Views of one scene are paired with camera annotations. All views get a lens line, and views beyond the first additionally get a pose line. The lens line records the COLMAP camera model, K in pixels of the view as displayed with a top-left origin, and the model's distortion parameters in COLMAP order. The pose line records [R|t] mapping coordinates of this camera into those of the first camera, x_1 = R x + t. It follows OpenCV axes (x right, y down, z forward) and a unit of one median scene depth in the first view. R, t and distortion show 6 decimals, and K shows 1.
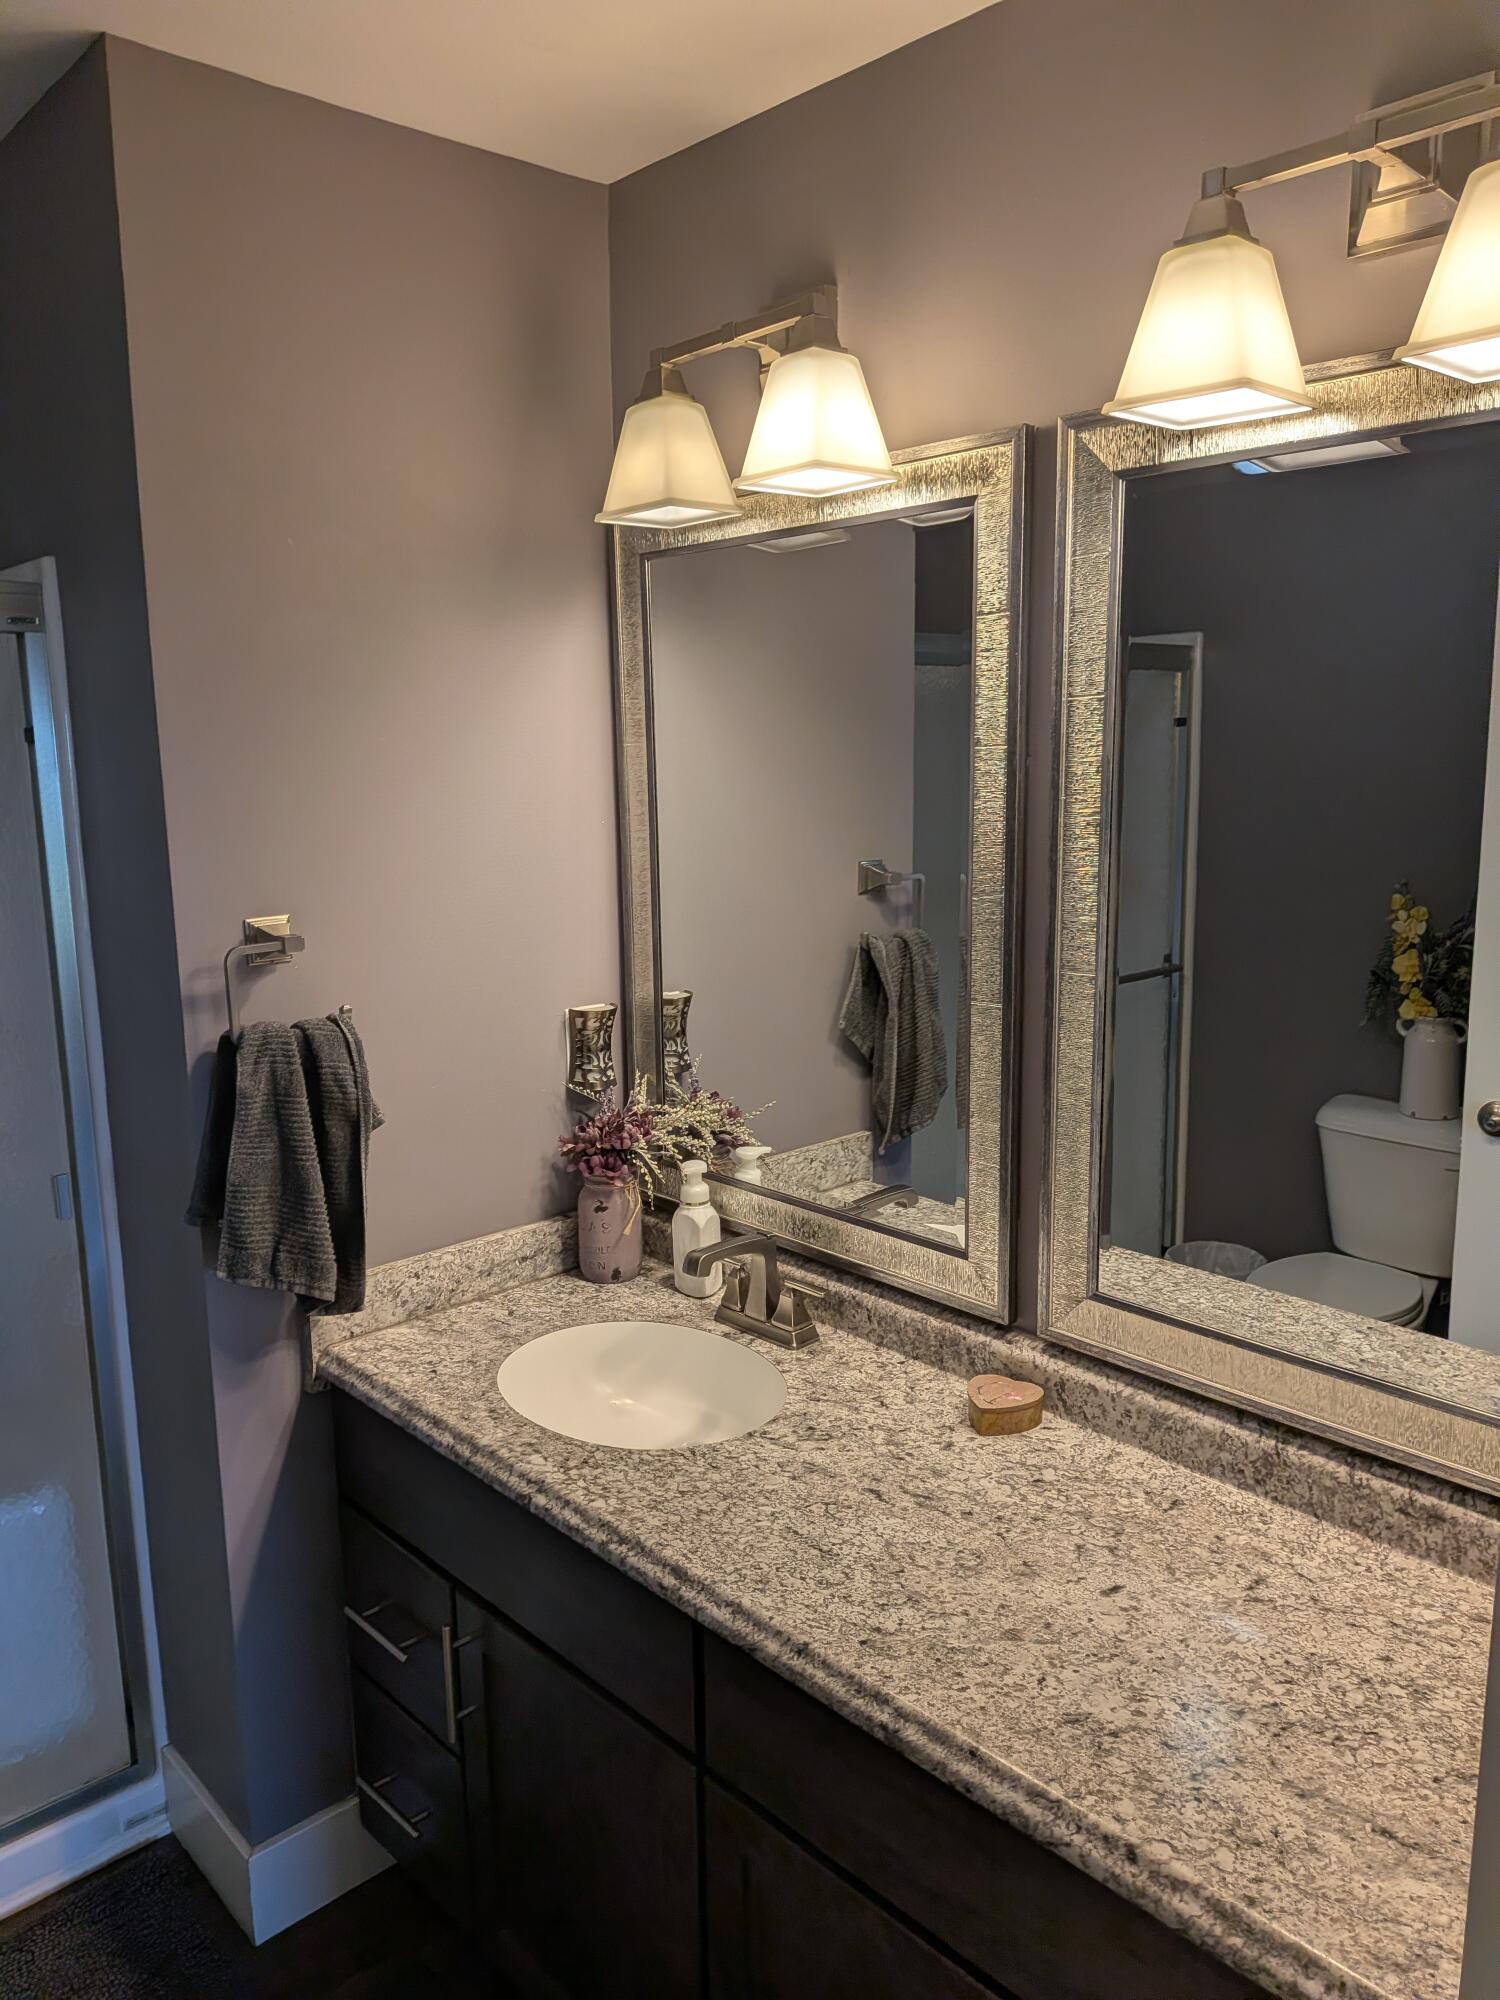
lens RADIAL K [[1428.2, 0, 750.0], [0, 1428.2, 1000.0], [0, 0, 1]] dist [0.097154, -0.174366]
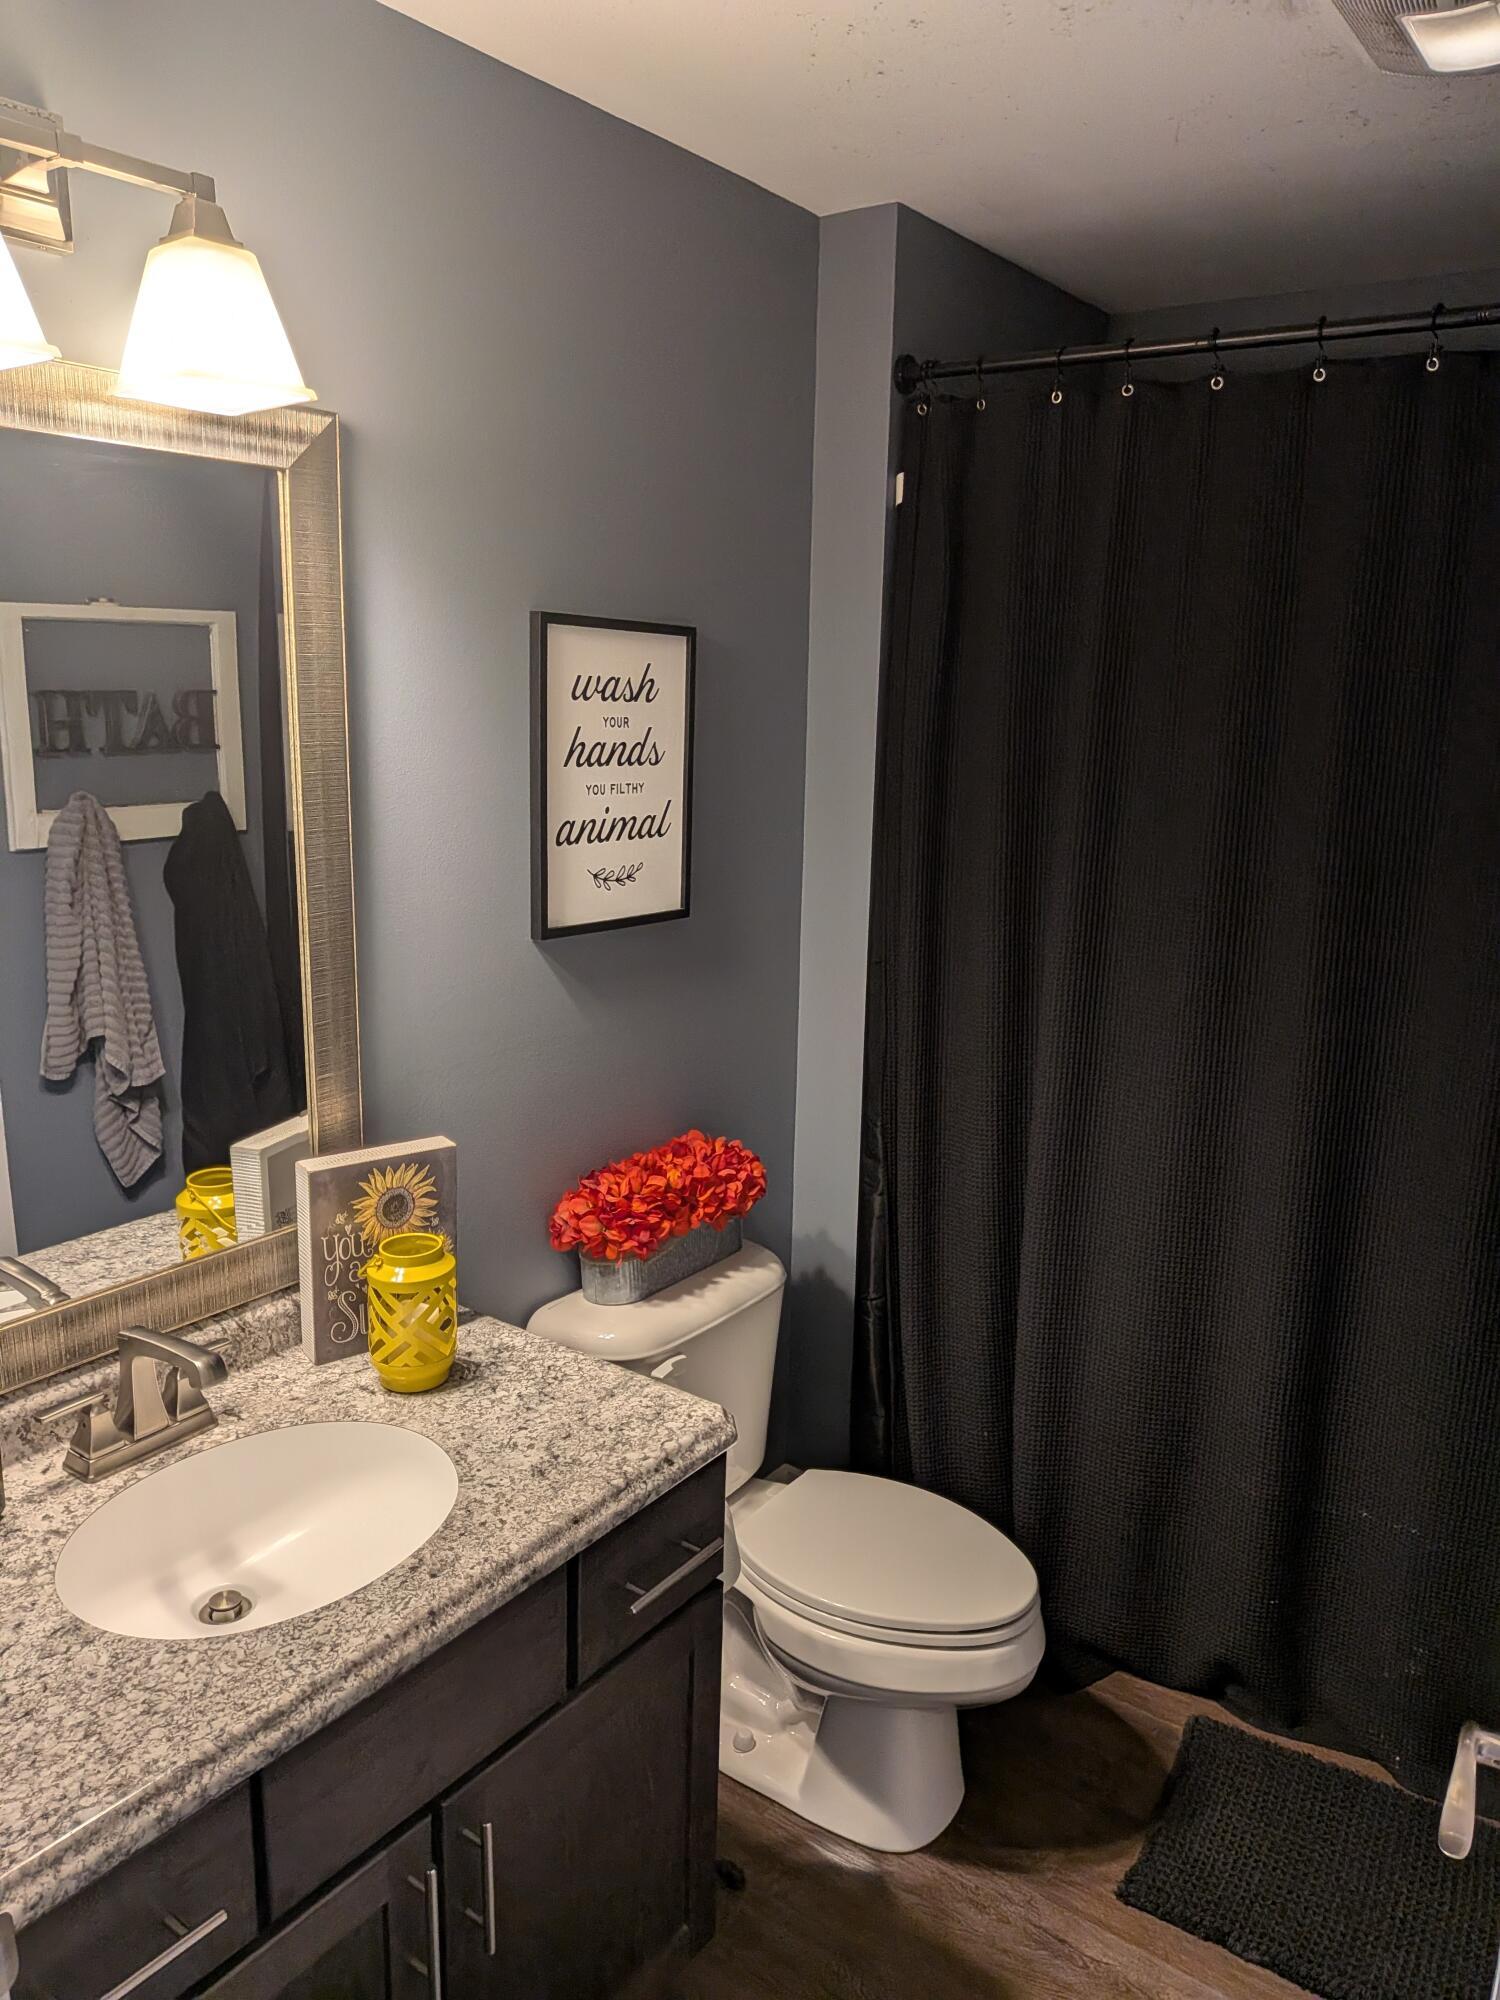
lens RADIAL K [[1428.2, 0, 750.0], [0, 1428.2, 1000.0], [0, 0, 1]] dist [0.097154, -0.174366]
pose [[-0.184715, -0.195528, 0.963146, -0.926751], [0.165005, 0.959928, 0.226520, -0.155527], [-0.968841, 0.200766, -0.145050, 0.890056]]
